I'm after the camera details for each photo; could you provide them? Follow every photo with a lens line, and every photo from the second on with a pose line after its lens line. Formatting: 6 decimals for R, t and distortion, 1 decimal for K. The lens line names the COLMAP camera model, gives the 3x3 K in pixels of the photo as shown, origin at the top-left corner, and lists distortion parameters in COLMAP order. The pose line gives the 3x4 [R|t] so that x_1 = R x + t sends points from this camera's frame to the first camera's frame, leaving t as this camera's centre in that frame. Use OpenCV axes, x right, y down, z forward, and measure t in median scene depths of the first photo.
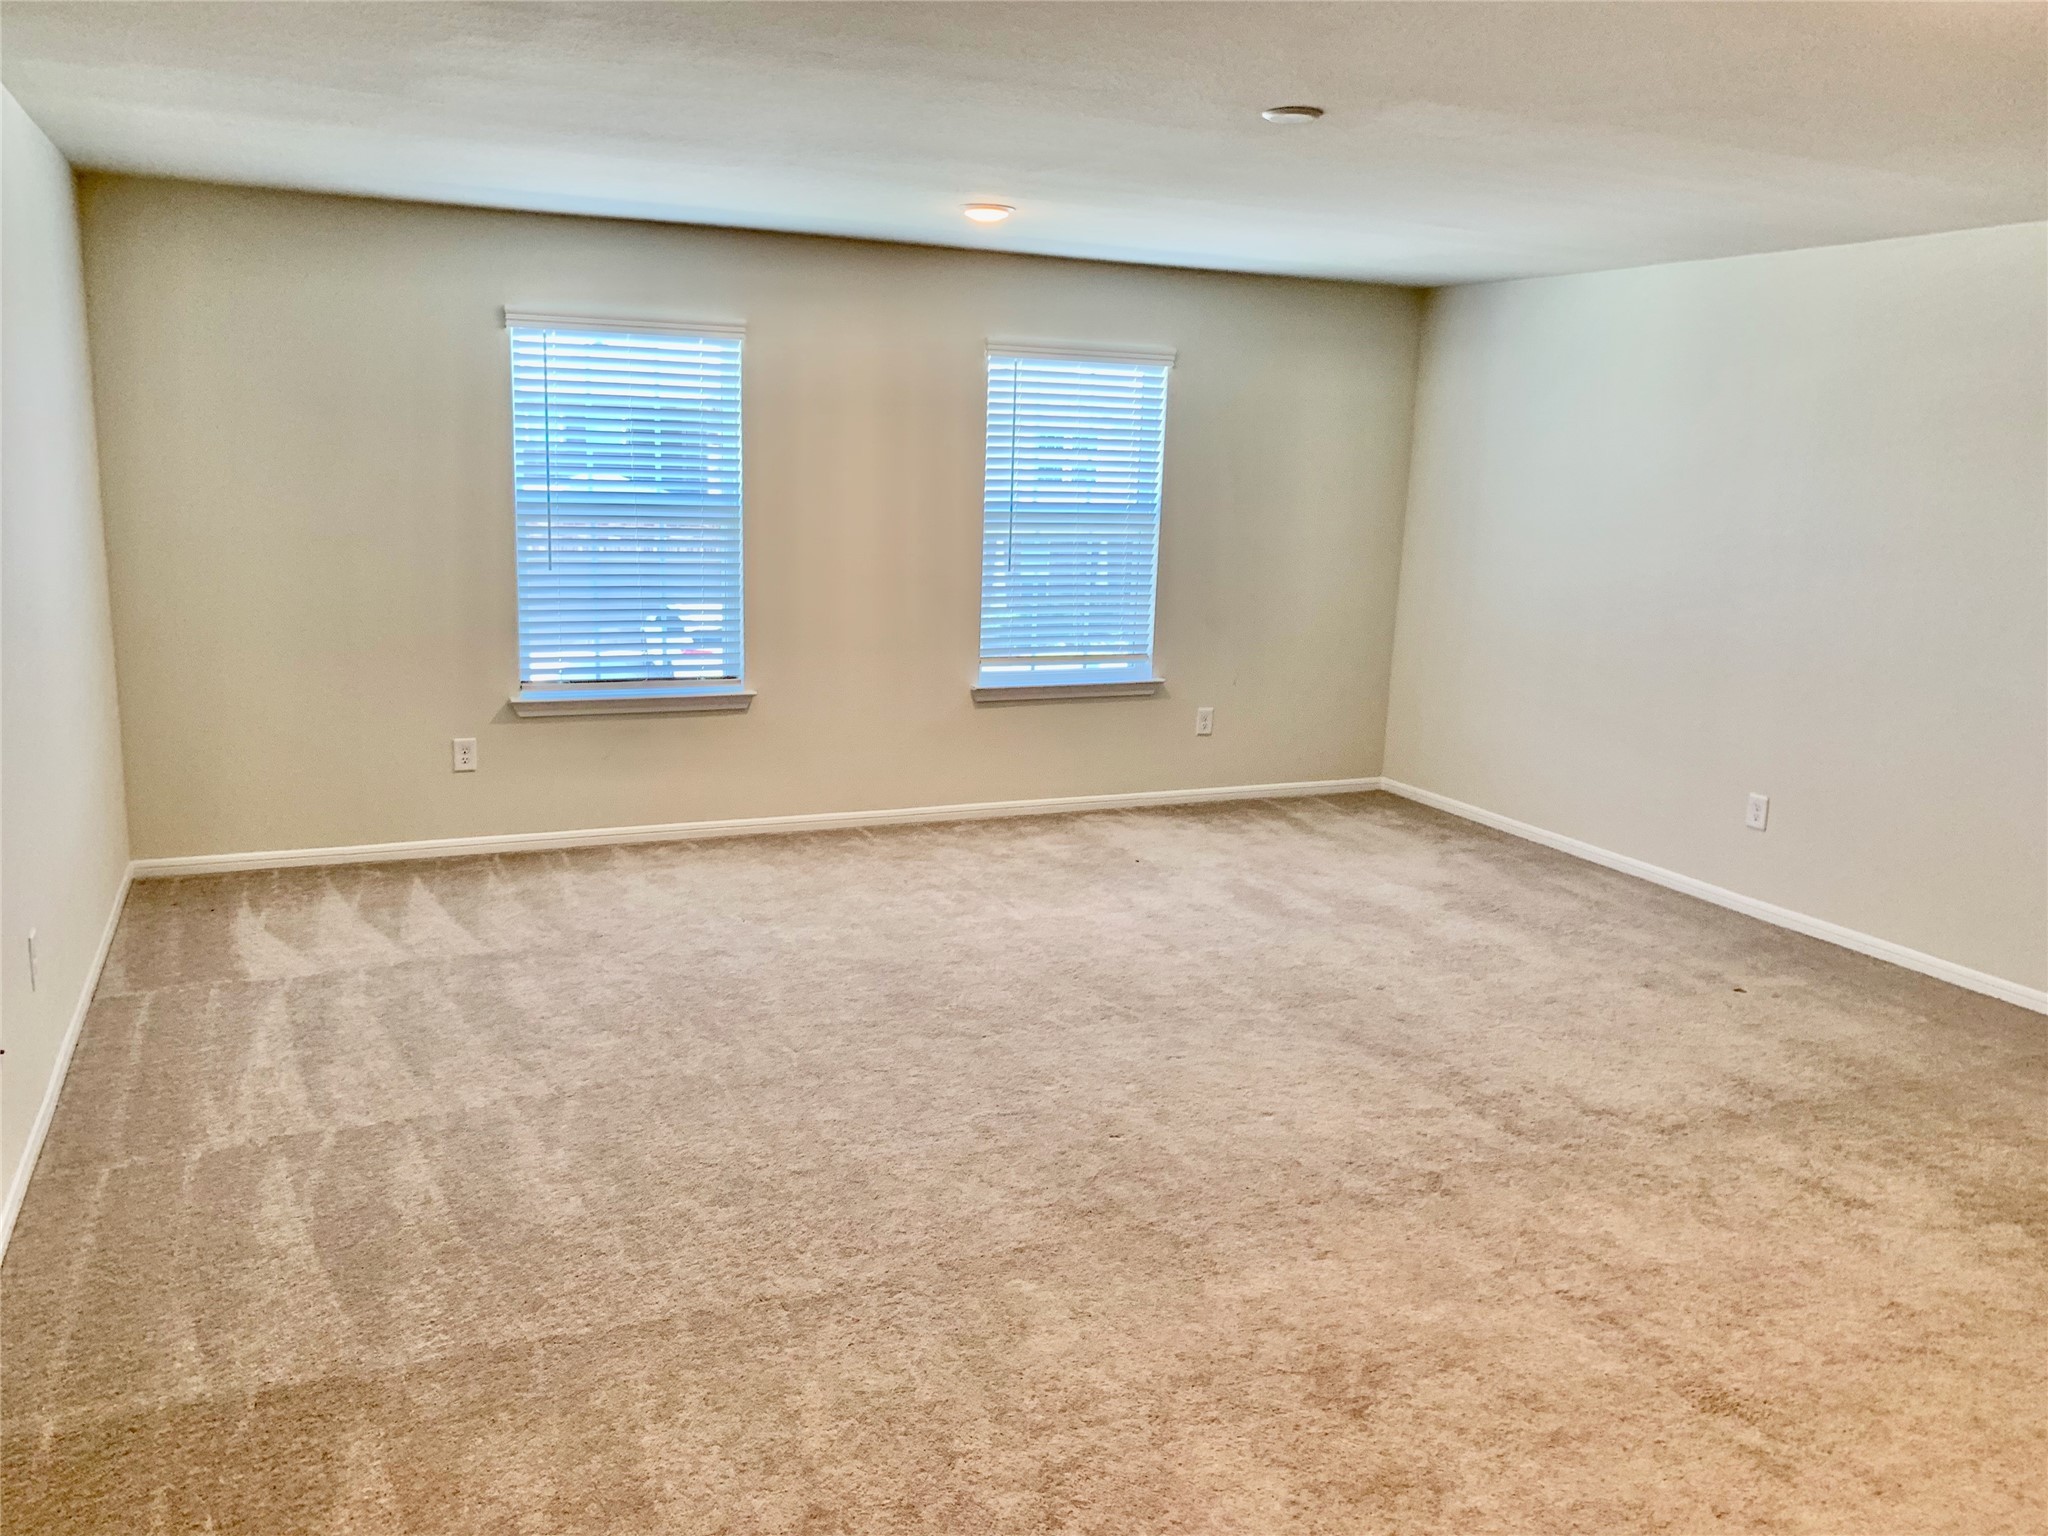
lens RADIAL K [[1588.3, 0, 1011.0], [0, 1588.3, 761.0], [0, 0, 1]] dist [0.028535, -0.025092]
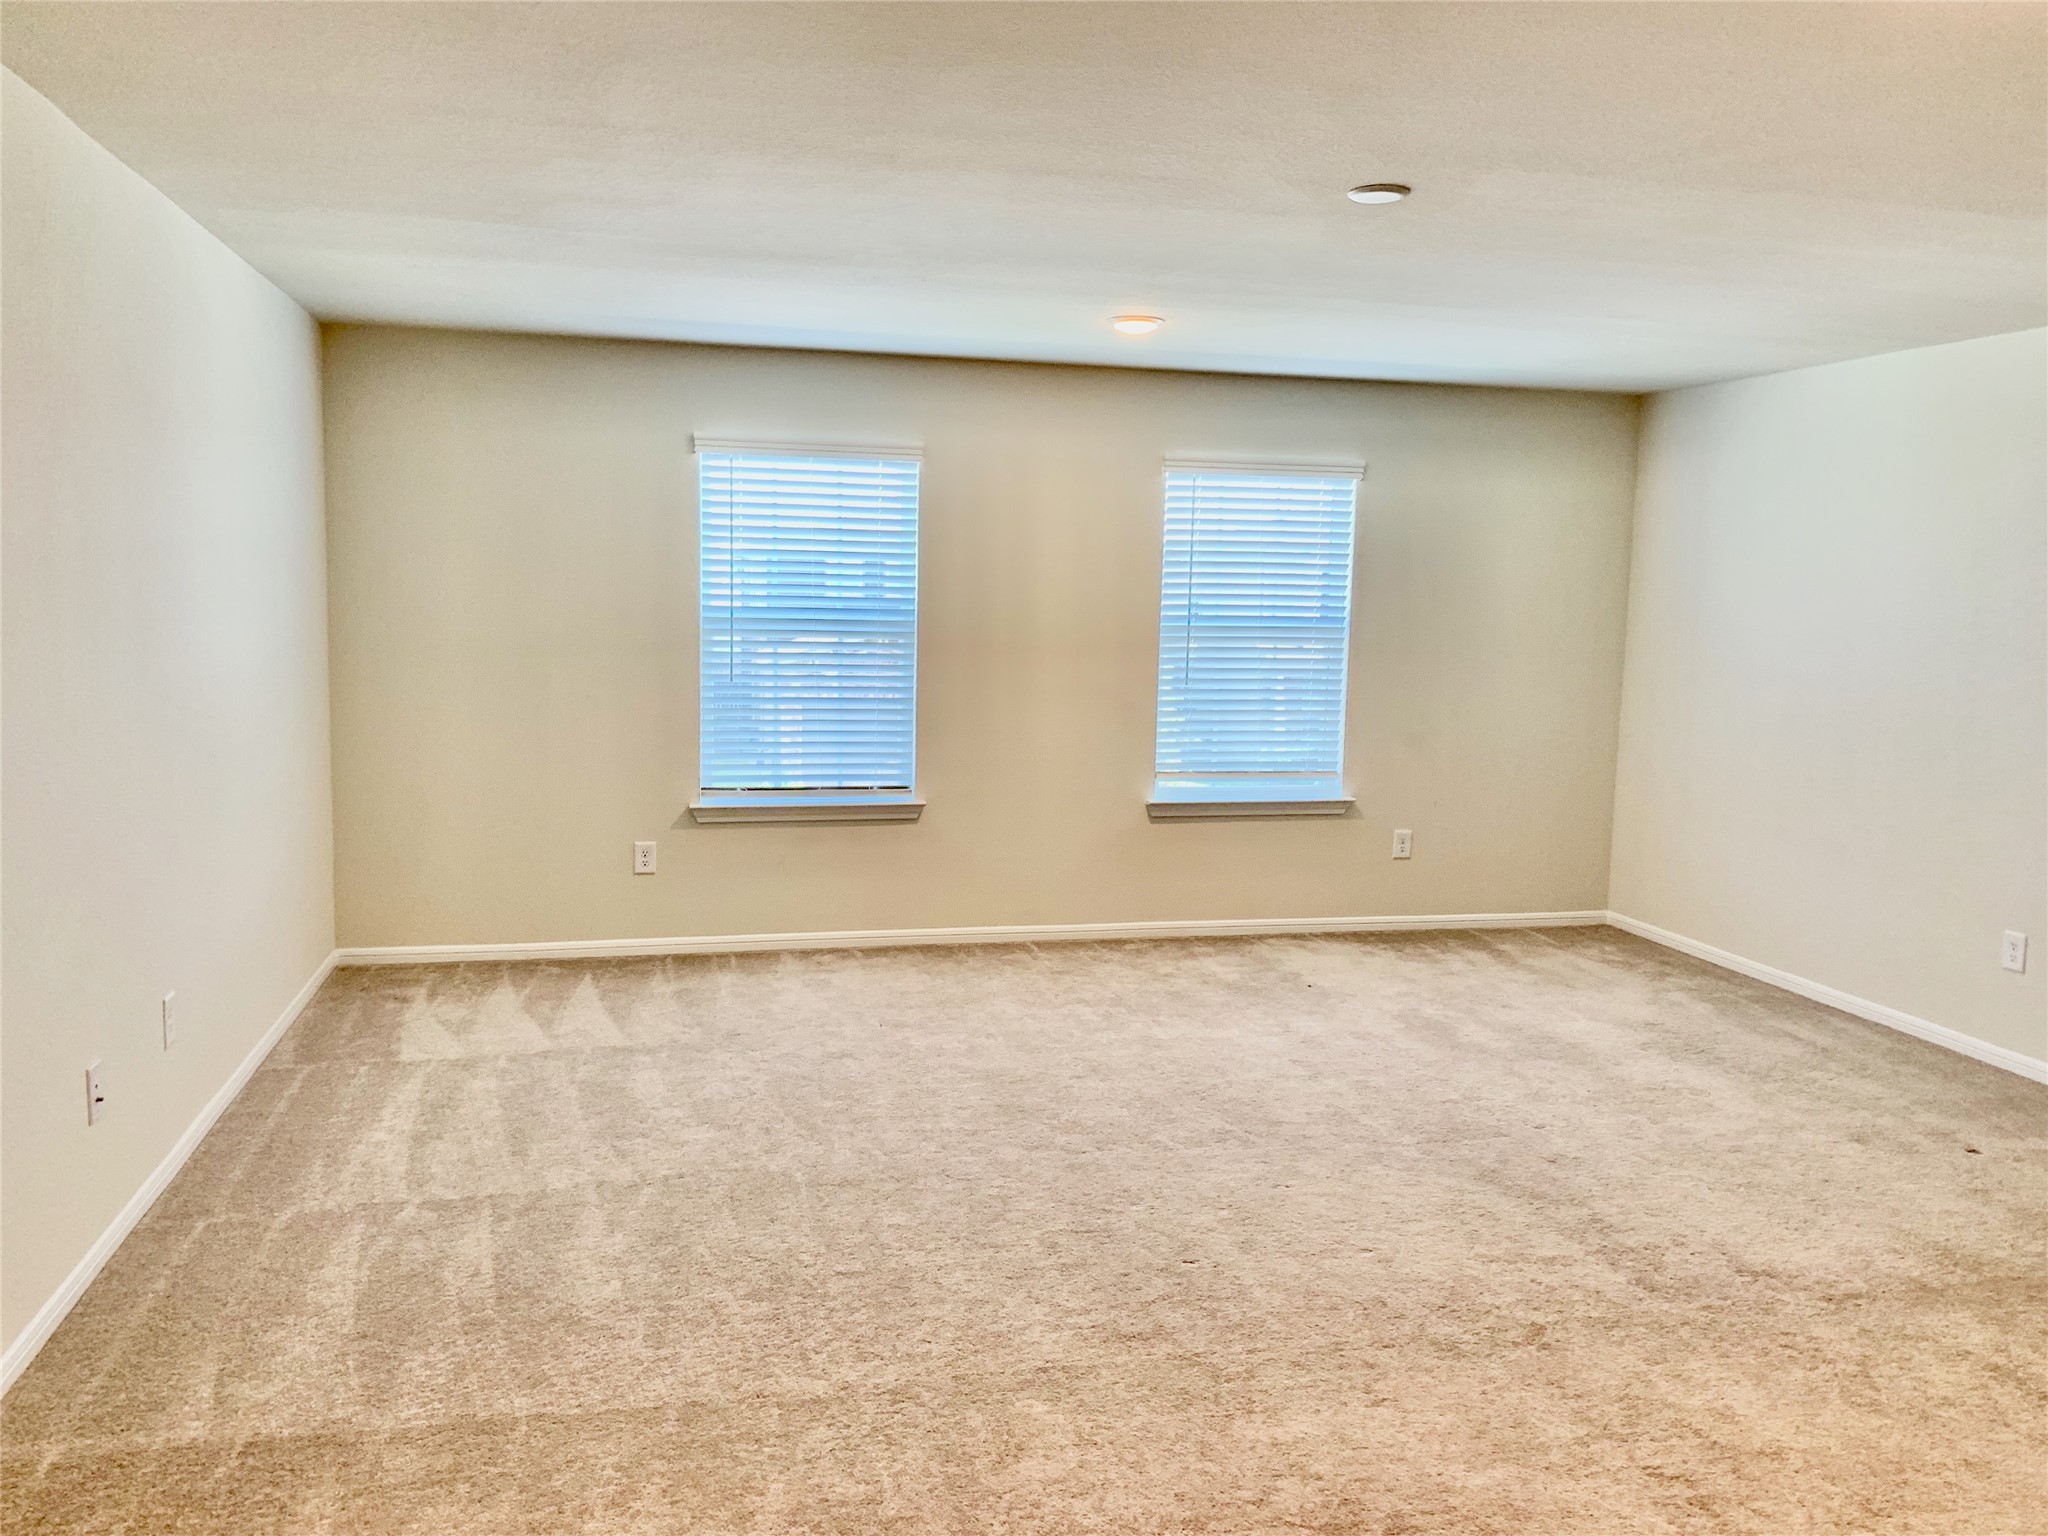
lens RADIAL K [[1588.3, 0, 1022.7], [0, 1588.3, 761.0], [0, 0, 1]] dist [0.028535, -0.025092]
pose [[0.982357, 0.008315, -0.186828, 0.120171], [-0.025372, 0.995700, -0.089094, 0.024943], [0.185284, 0.092263, 0.978344, 0.033263]]
